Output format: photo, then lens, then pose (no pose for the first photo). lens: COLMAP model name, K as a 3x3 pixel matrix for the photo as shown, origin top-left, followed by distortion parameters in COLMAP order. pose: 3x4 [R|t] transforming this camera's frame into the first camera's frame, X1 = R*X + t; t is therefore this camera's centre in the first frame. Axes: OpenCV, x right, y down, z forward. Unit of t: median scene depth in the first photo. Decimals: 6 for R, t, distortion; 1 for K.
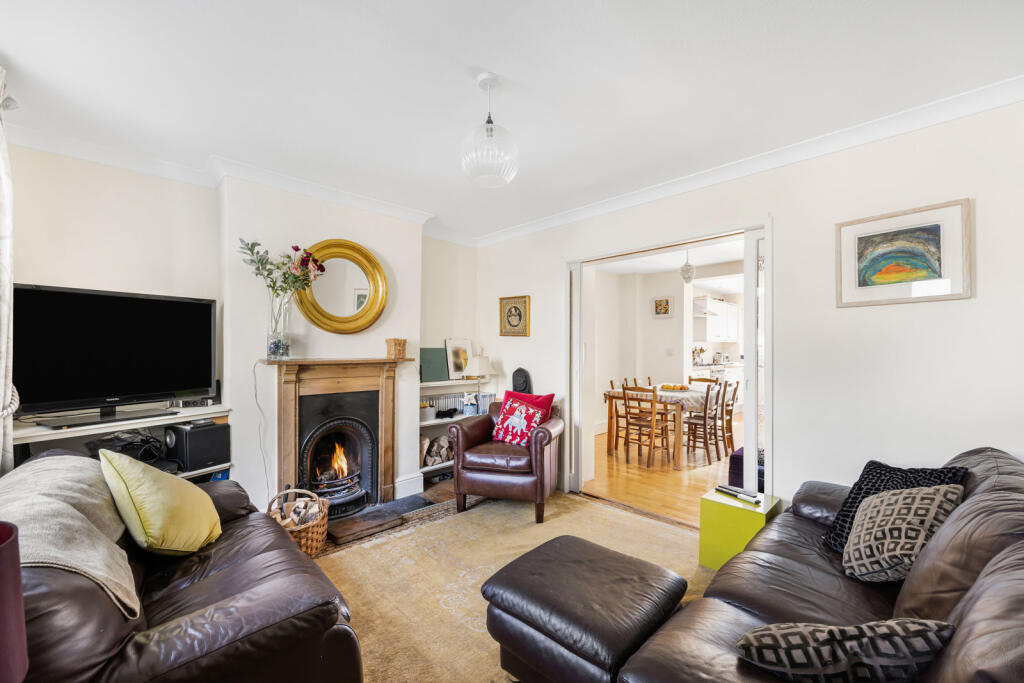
lens RADIAL K [[420.4, 0, 514.8], [0, 420.4, 345.3], [0, 0, 1]] dist [-0.000811, -0.000025]
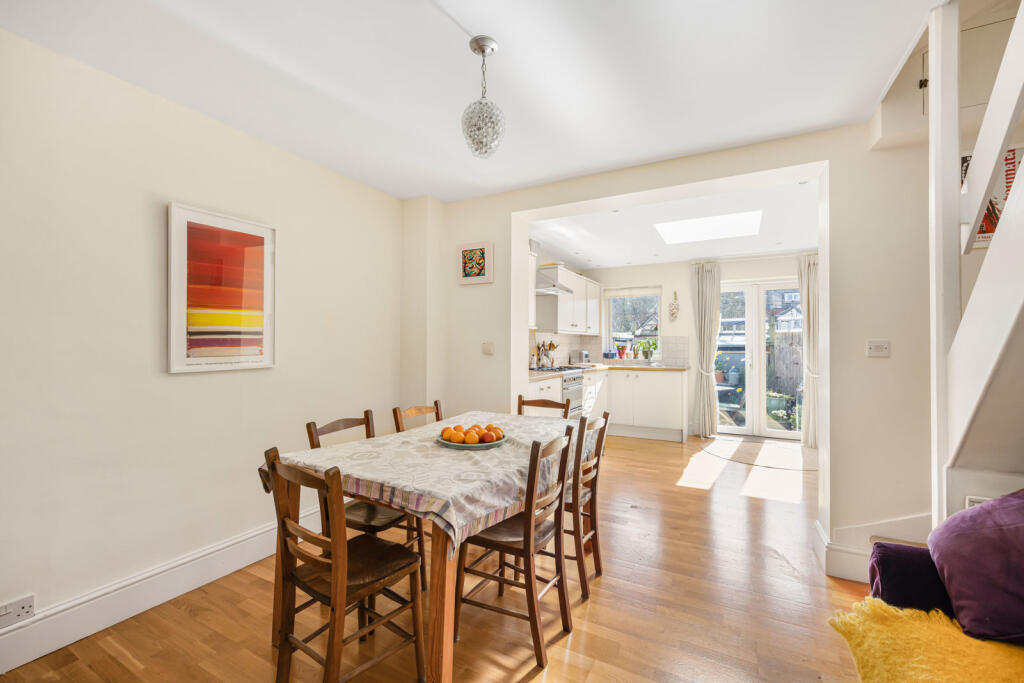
lens RADIAL K [[420.4, 0, 514.8], [0, 420.4, 345.3], [0, 0, 1]] dist [-0.000811, -0.000025]
pose [[0.956233, -0.003174, 0.292589, 0.247794], [0.002567, 0.999994, 0.002457, 0.010658], [-0.292595, -0.001598, 0.956235, 0.487300]]
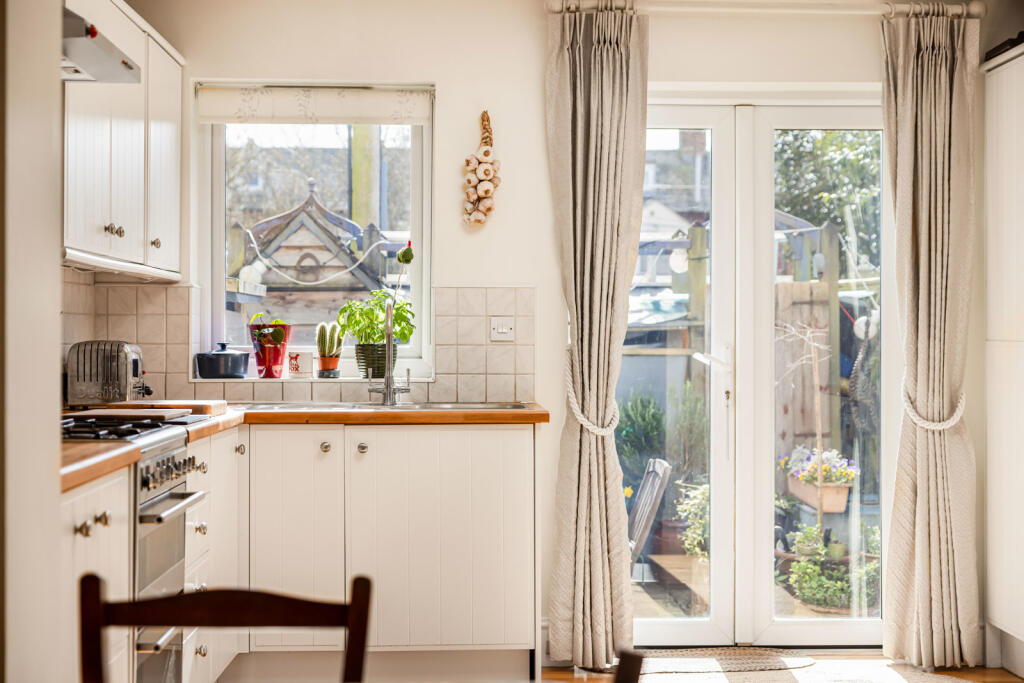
lens RADIAL K [[1590.2, 0, 512.0], [0, 1590.2, 341.5], [0, 0, 1]] dist [0.027158, 0.067006]
pose [[0.684276, -0.006580, 0.729194, 0.209582], [-0.000081, 0.999959, 0.009099, 0.016656], [-0.729223, -0.006285, 0.684247, 0.651678]]
